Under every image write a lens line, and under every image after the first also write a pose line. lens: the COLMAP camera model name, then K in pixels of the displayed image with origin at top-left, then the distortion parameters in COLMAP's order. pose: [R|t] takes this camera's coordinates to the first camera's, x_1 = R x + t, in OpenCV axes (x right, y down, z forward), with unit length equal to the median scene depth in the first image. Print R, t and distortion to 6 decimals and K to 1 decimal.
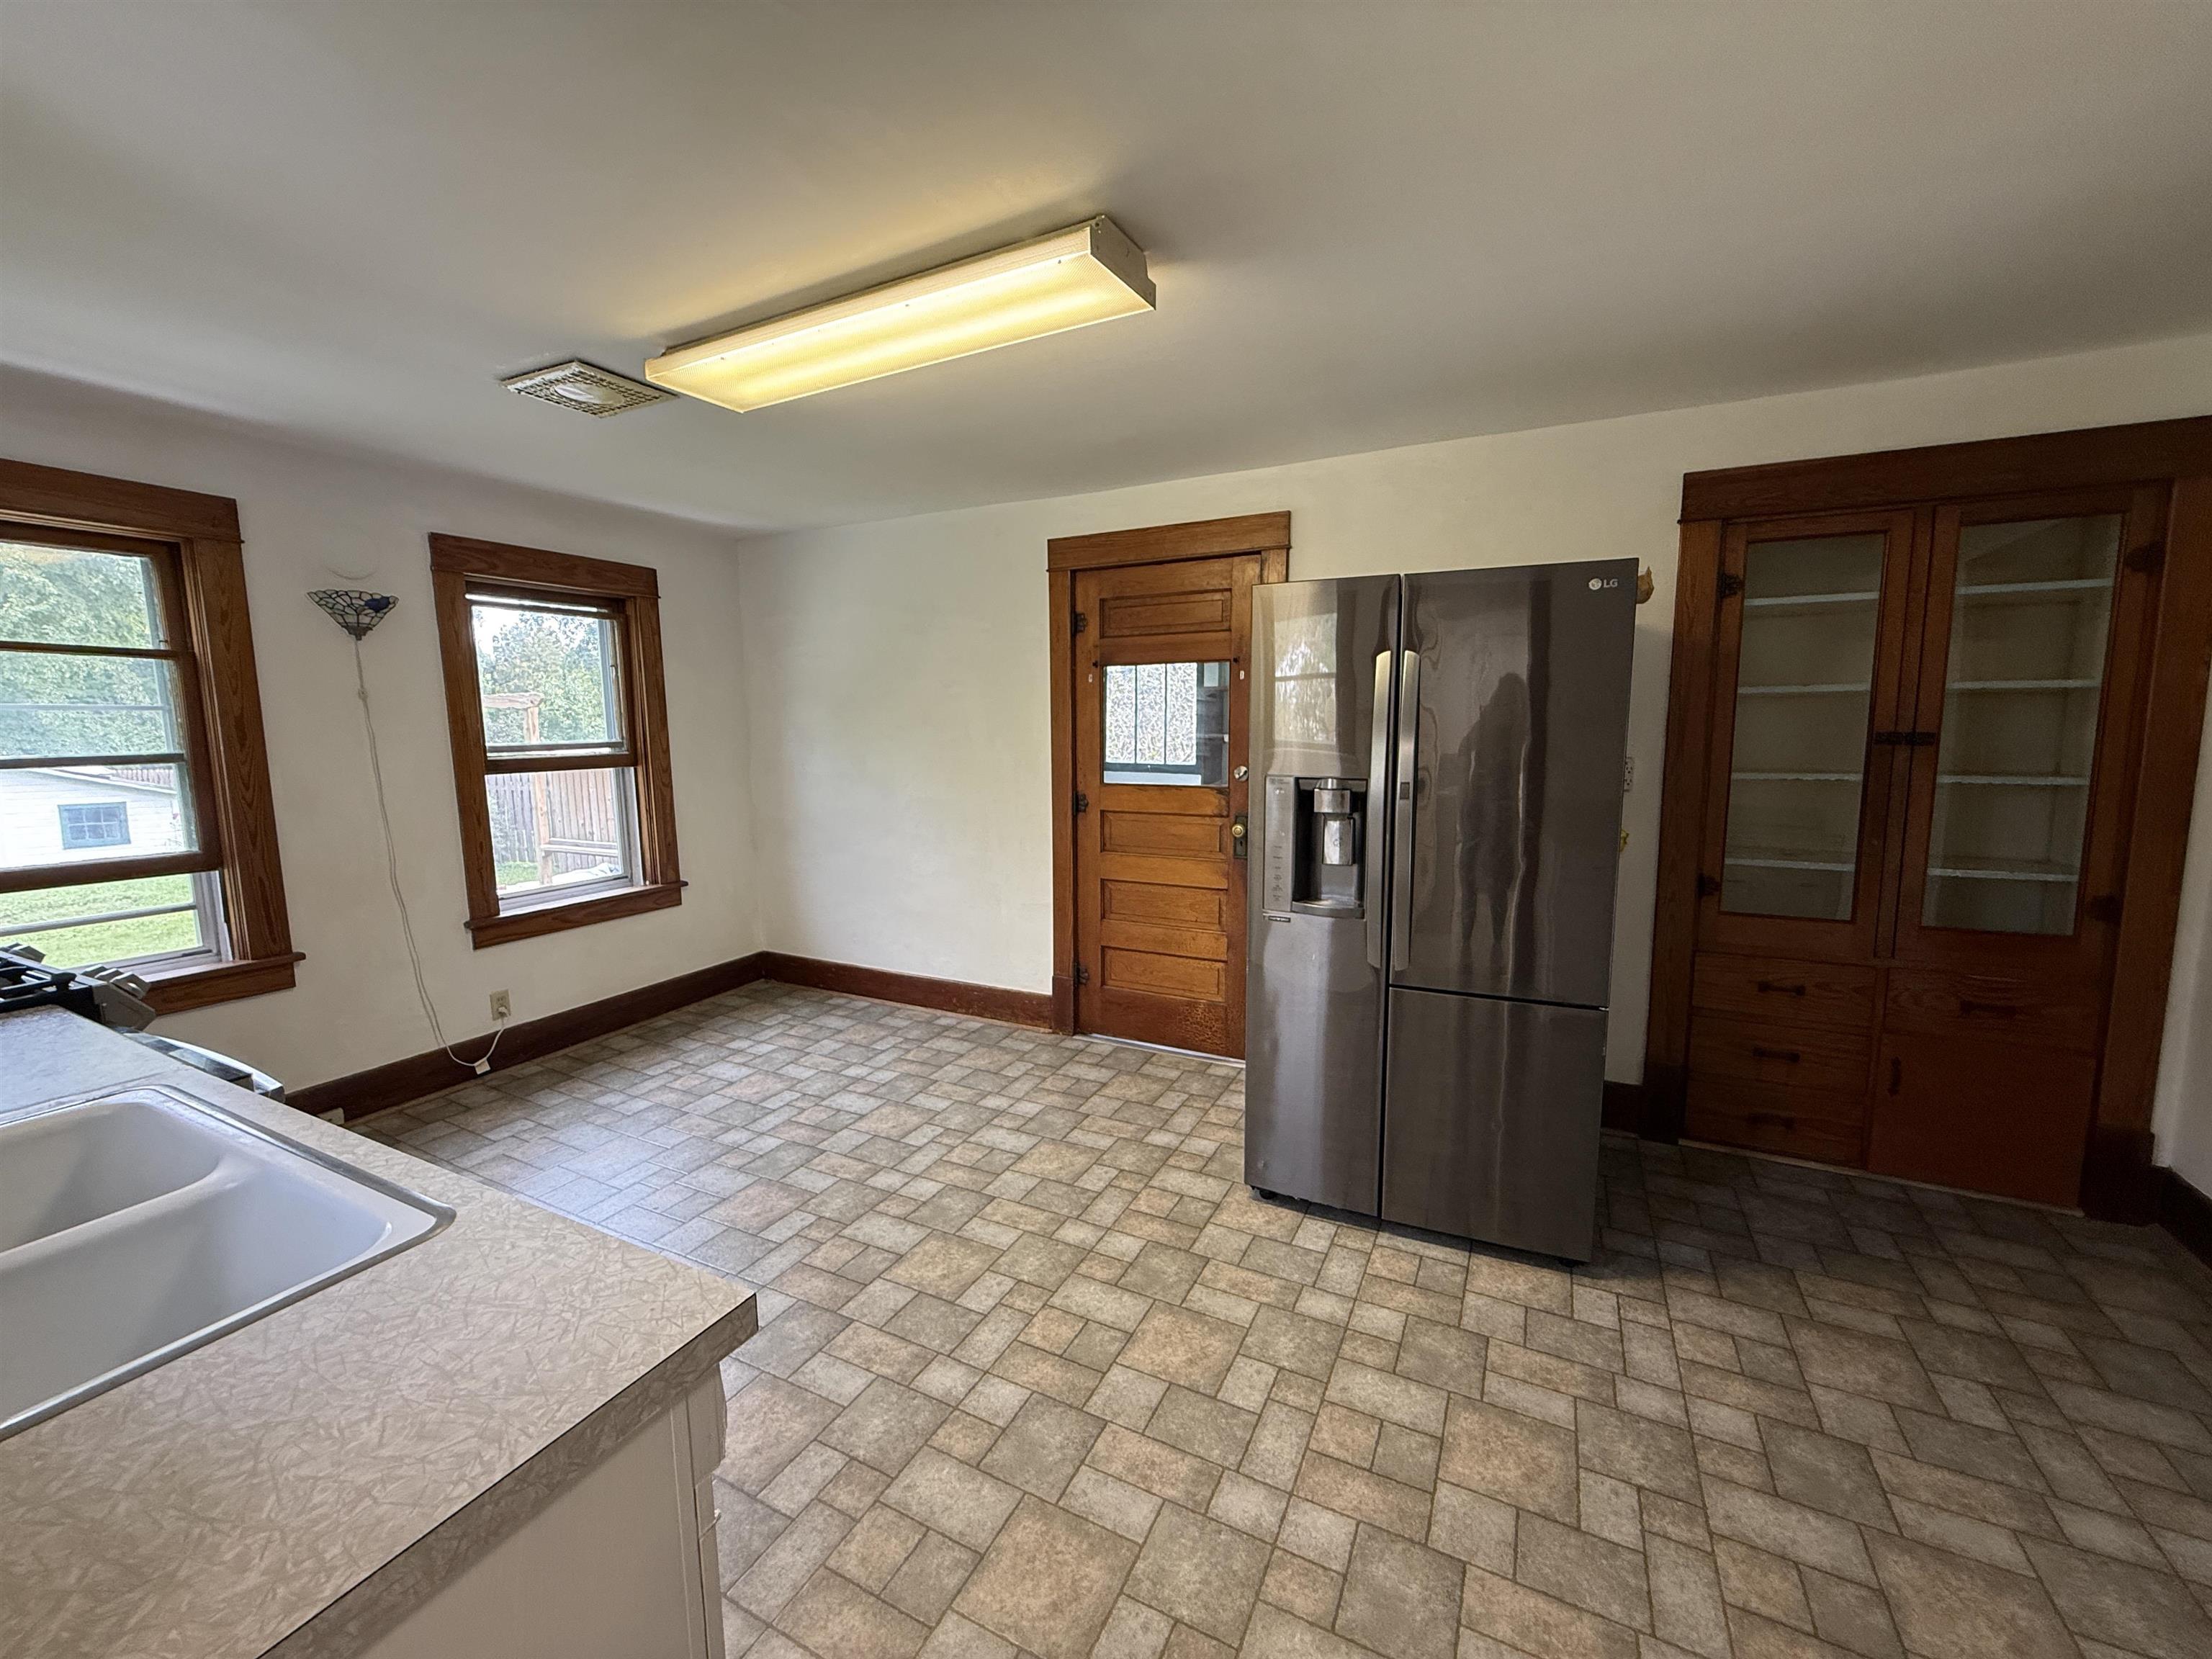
lens RADIAL K [[880.9, 0, 1096.4], [0, 880.9, 828.8], [0, 0, 1]] dist [-0.005492, 0.000096]
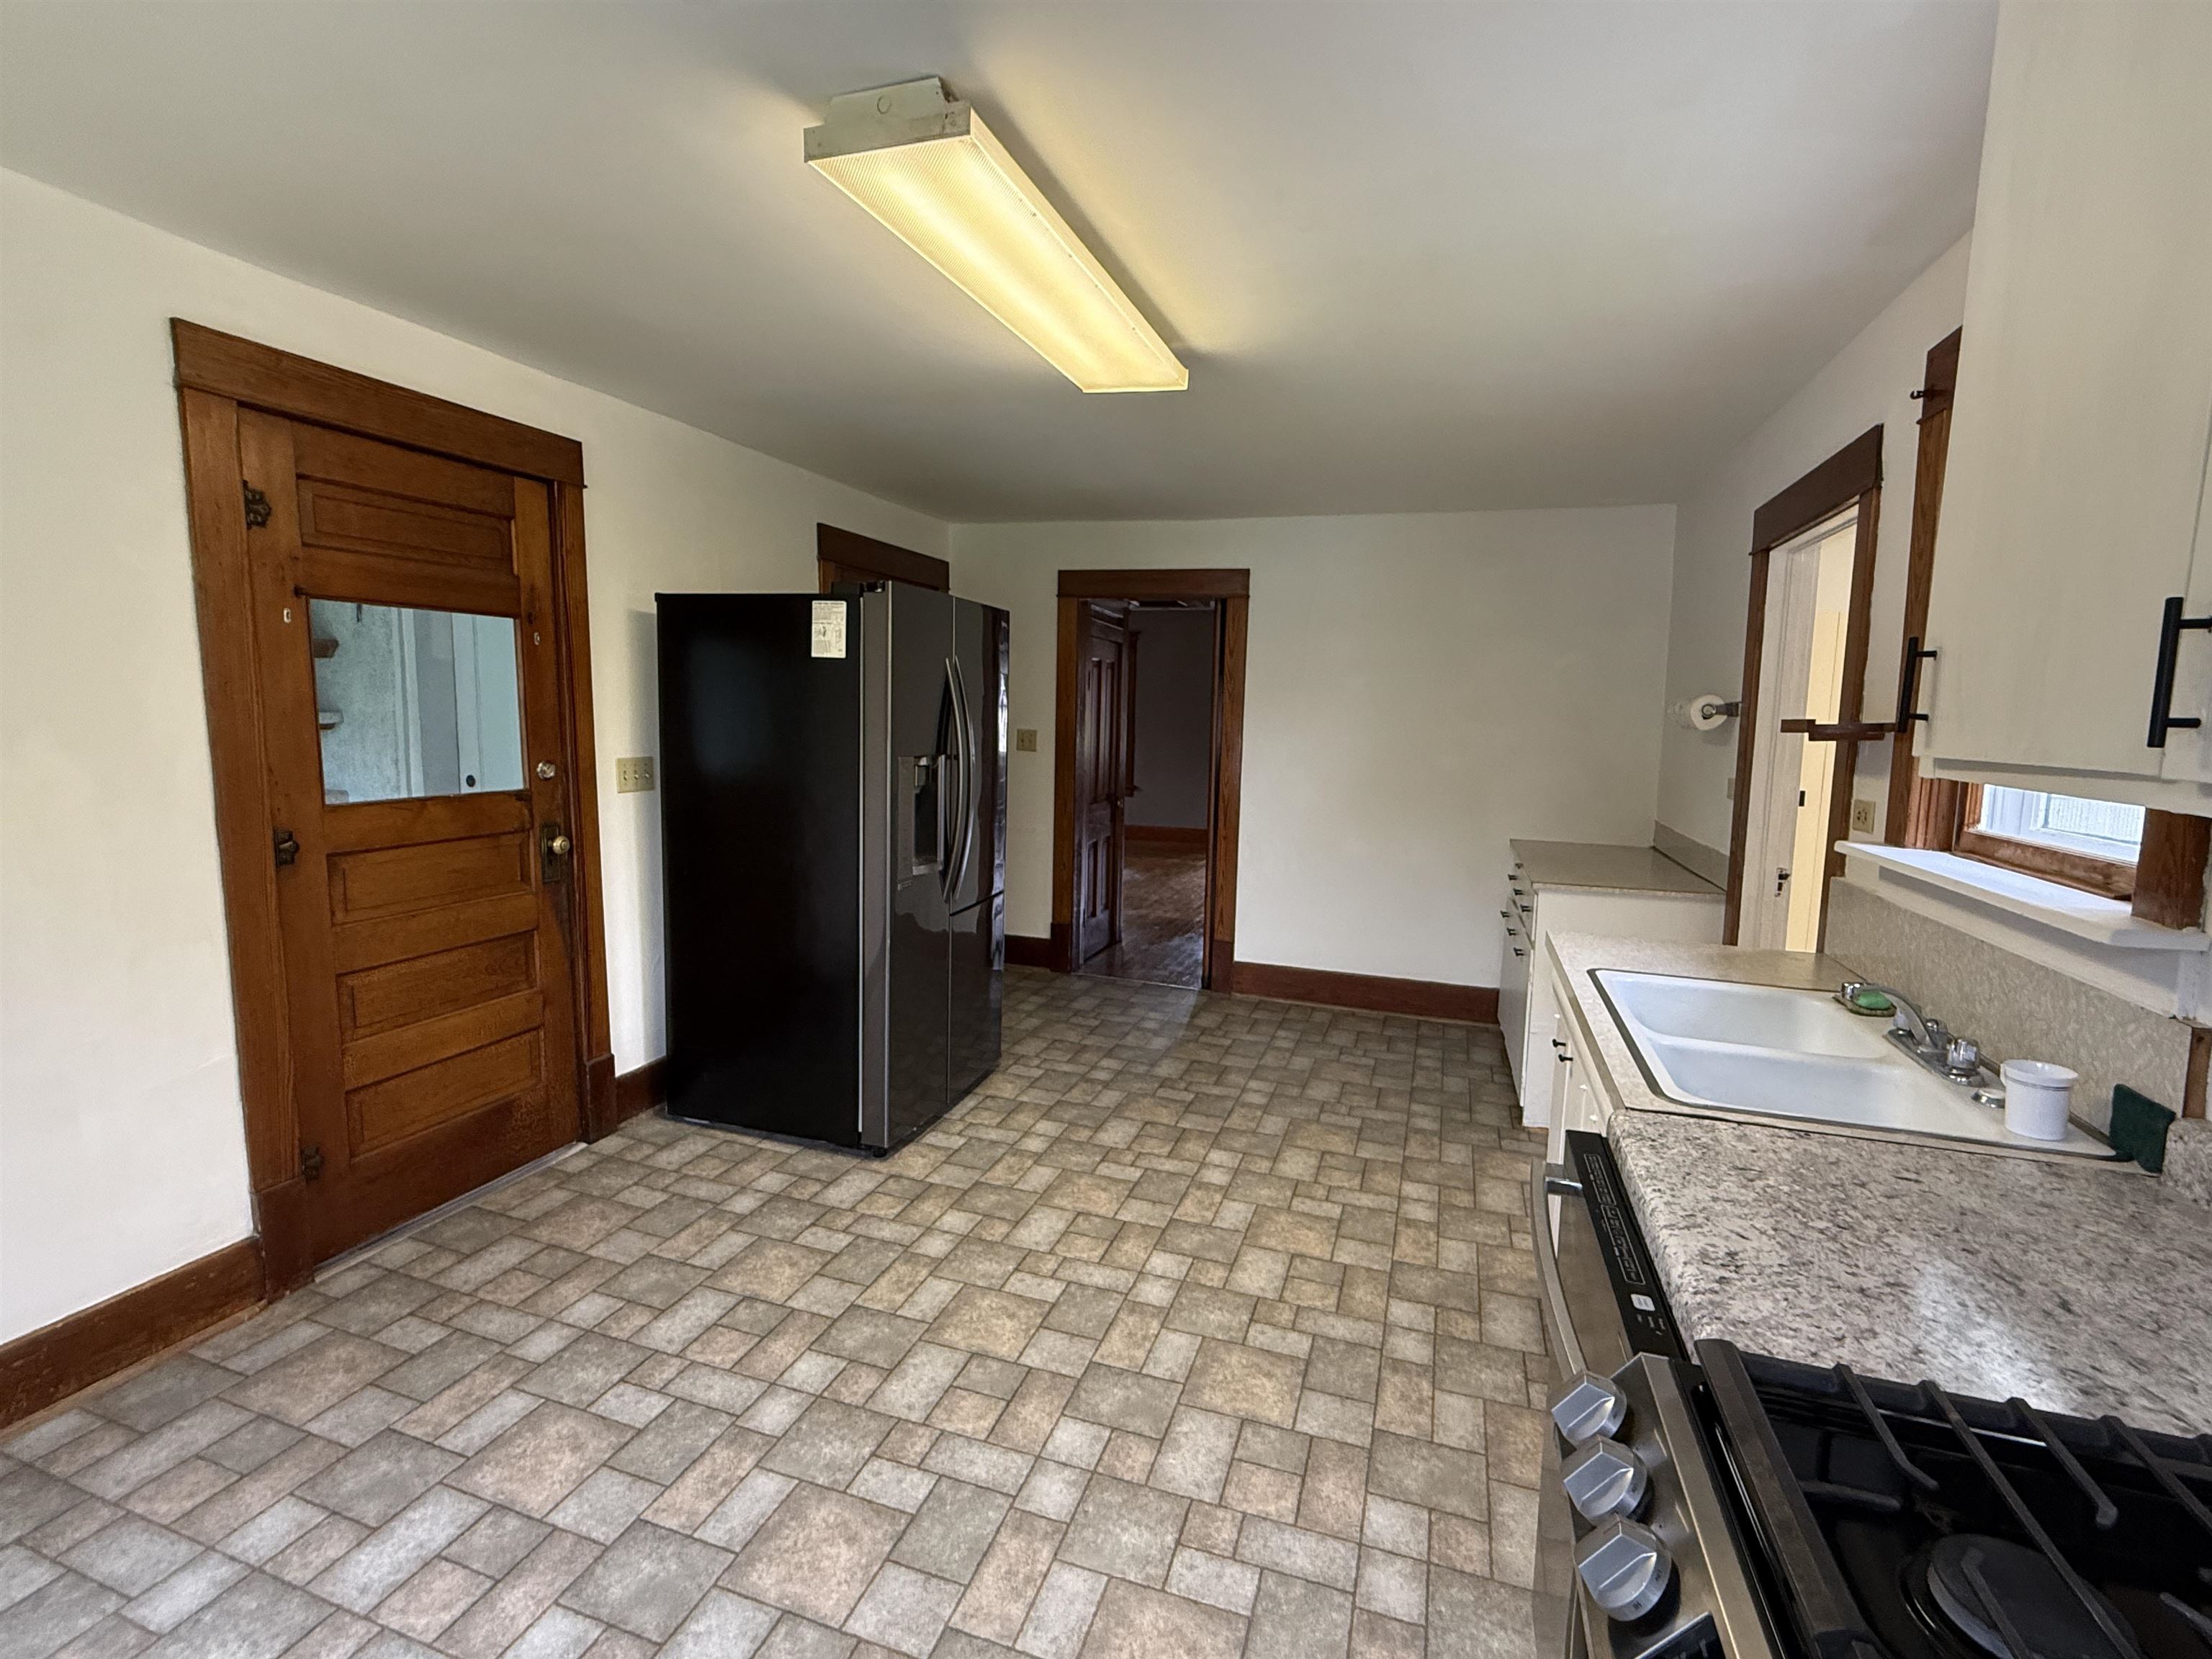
lens RADIAL K [[1017.5, 0, 1157.2], [0, 1017.5, 792.6], [0, 0, 1]] dist [-0.014060, 0.001698]
pose [[-0.179041, -0.085709, 0.980101, -0.716817], [0.100014, 0.989452, 0.104797, -0.073108], [-0.978745, 0.116787, -0.168581, 0.587922]]
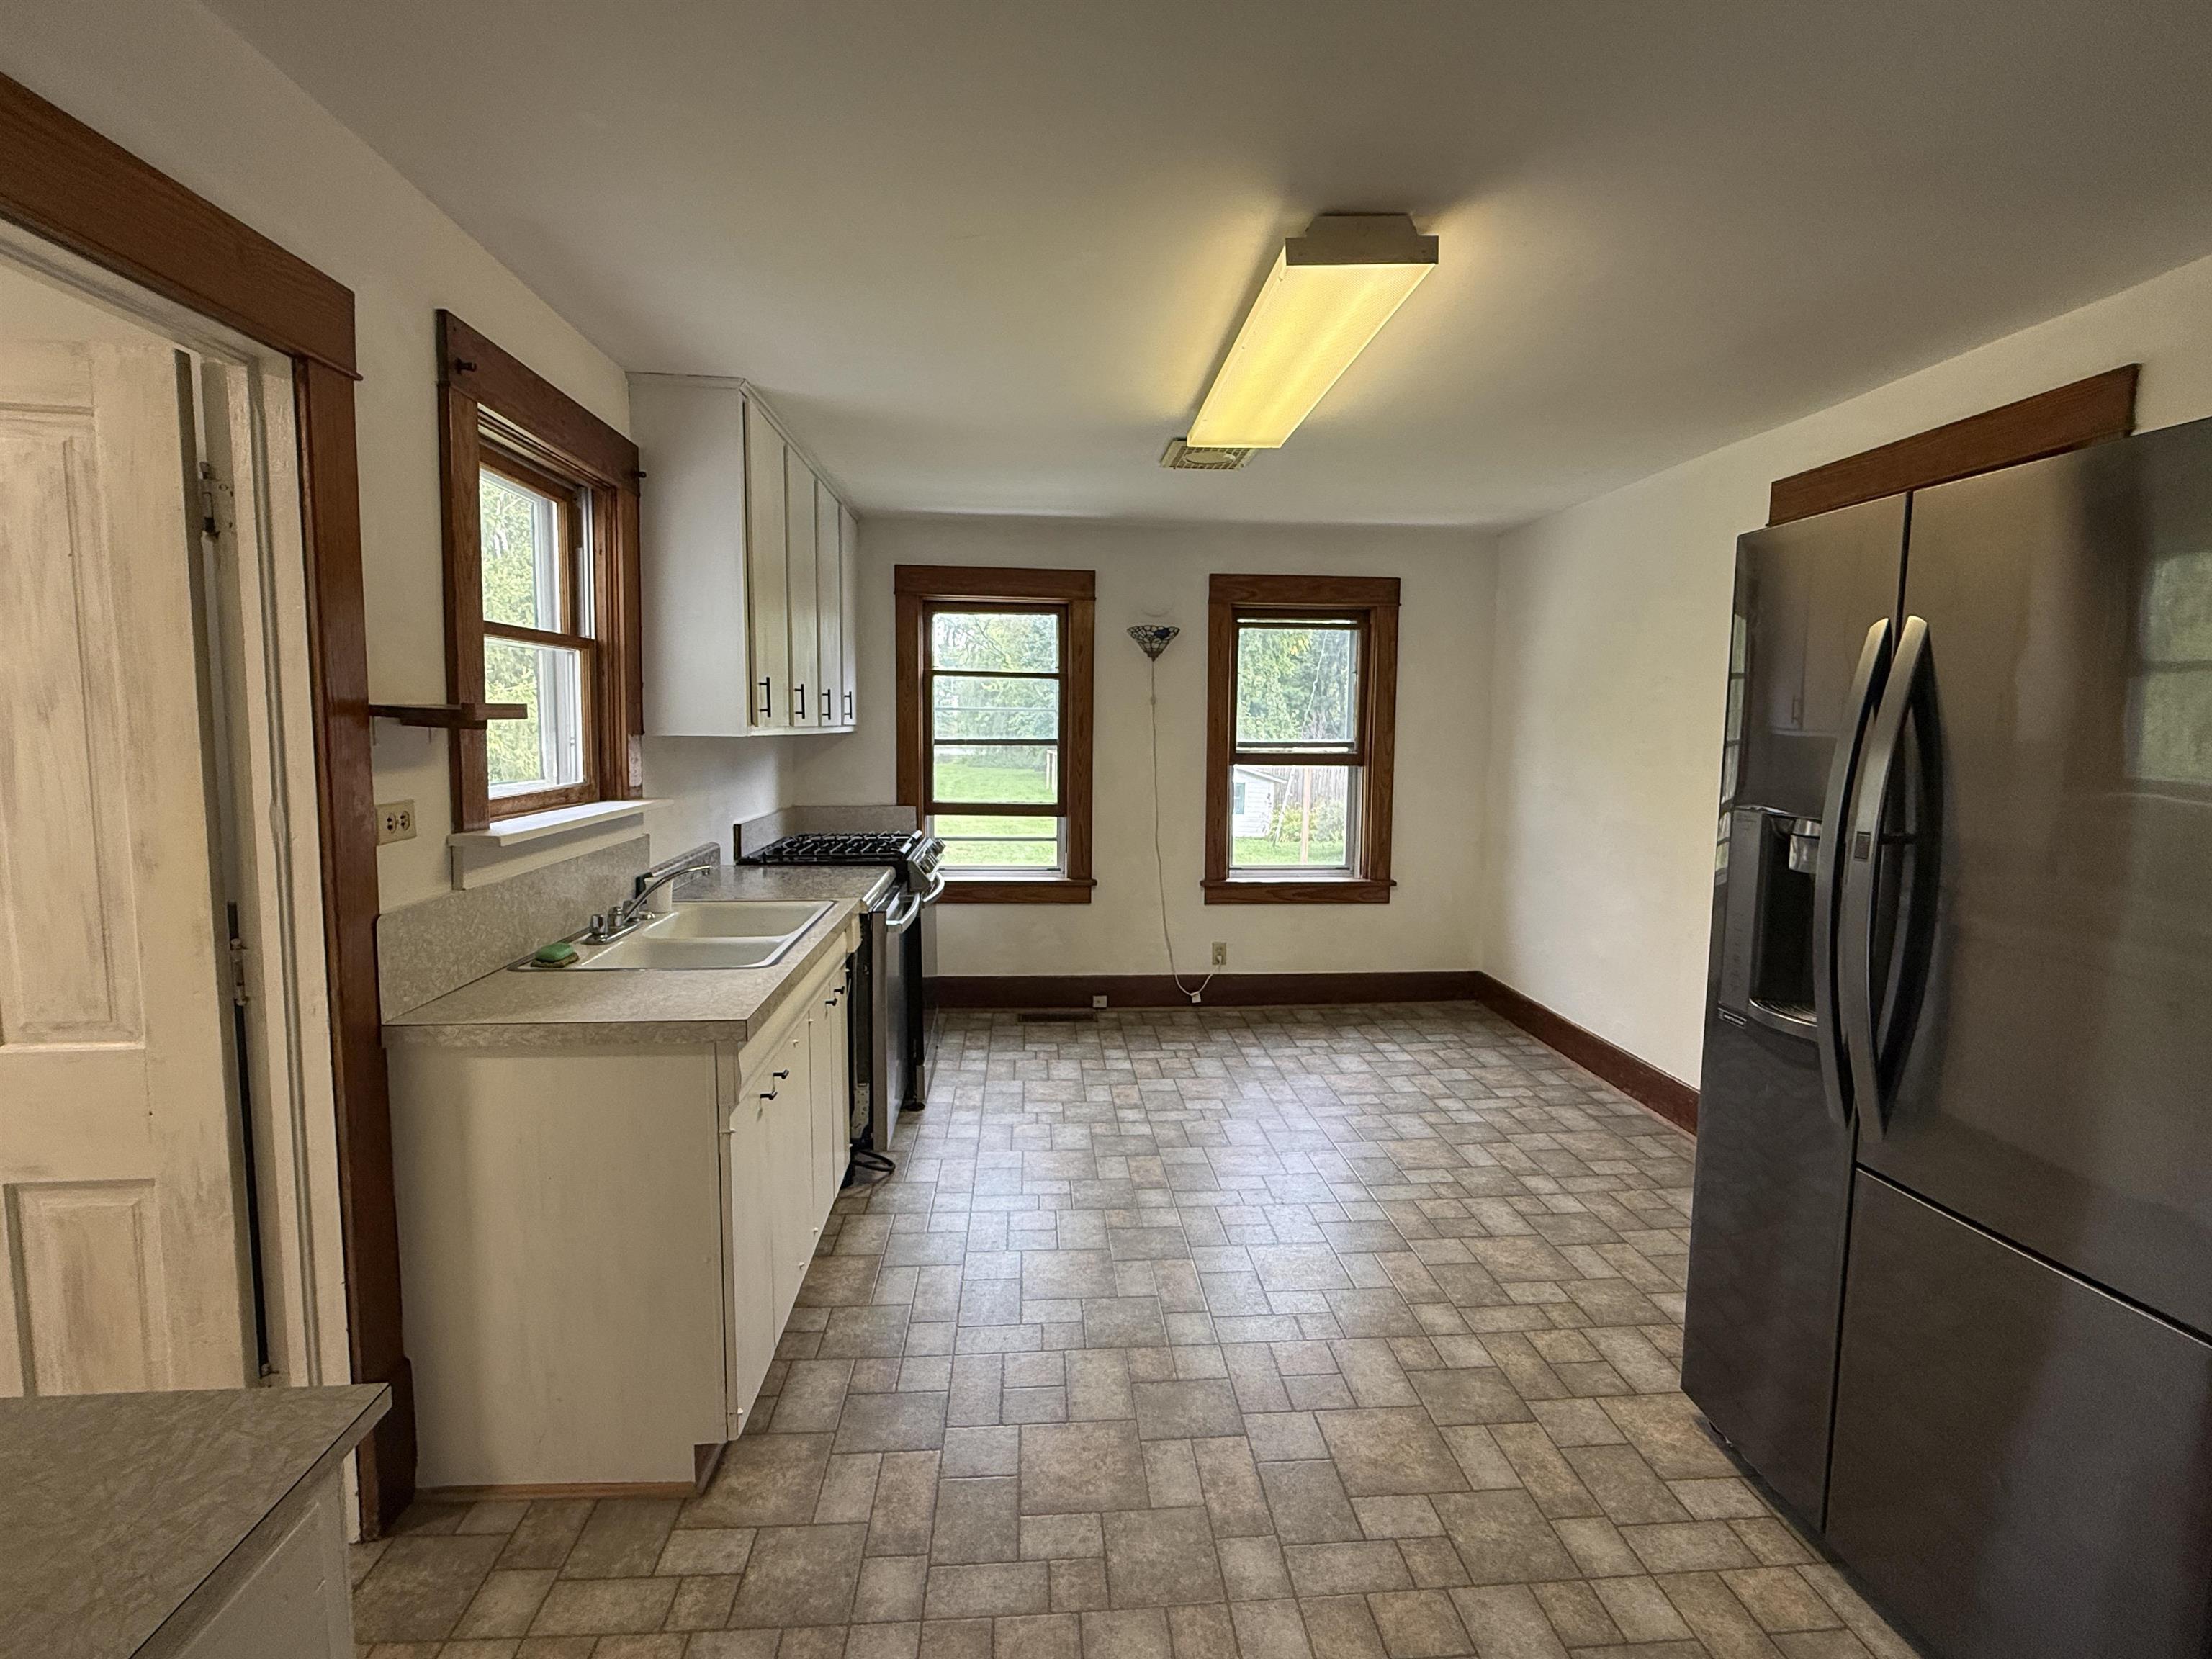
lens RADIAL K [[1017.5, 0, 1104.2], [0, 1017.5, 829.4], [0, 0, 1]] dist [-0.014060, 0.001698]
pose [[0.515491, 0.101163, -0.850903, 0.400145], [-0.119282, 0.991810, 0.045652, -0.014974], [0.848552, 0.077964, 0.523336, 0.106589]]
